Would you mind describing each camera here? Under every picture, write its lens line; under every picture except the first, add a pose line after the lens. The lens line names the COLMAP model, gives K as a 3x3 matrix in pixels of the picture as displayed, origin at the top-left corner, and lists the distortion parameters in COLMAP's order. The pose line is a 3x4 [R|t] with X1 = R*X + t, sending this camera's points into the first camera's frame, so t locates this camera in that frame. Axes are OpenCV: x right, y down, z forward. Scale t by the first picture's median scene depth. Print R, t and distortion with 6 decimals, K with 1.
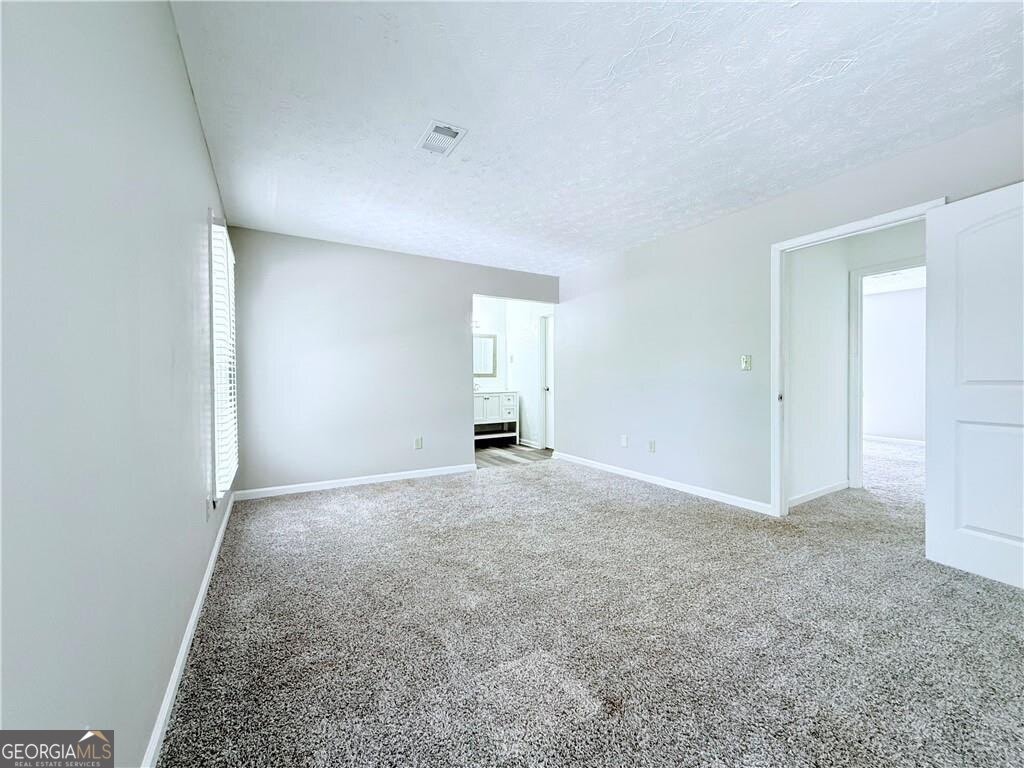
lens RADIAL K [[411.0, 0, 513.4], [0, 411.0, 382.1], [0, 0, 1]] dist [-0.002046, -0.000351]
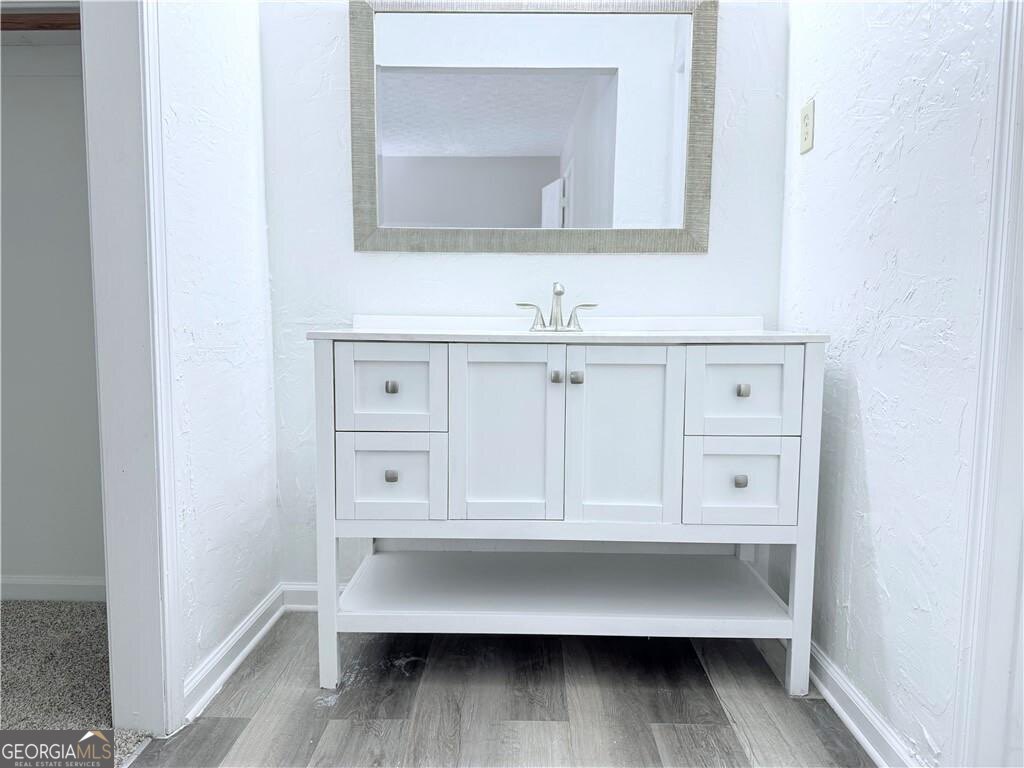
lens RADIAL K [[730.6, 0, 512.8], [0, 730.6, 383.6], [0, 0, 1]] dist [0.035455, -0.048042]
pose [[0.845722, 0.064334, -0.529732, 0.058519], [-0.016677, 0.995408, 0.094264, 0.016671], [0.533364, -0.070886, 0.842911, 0.741322]]
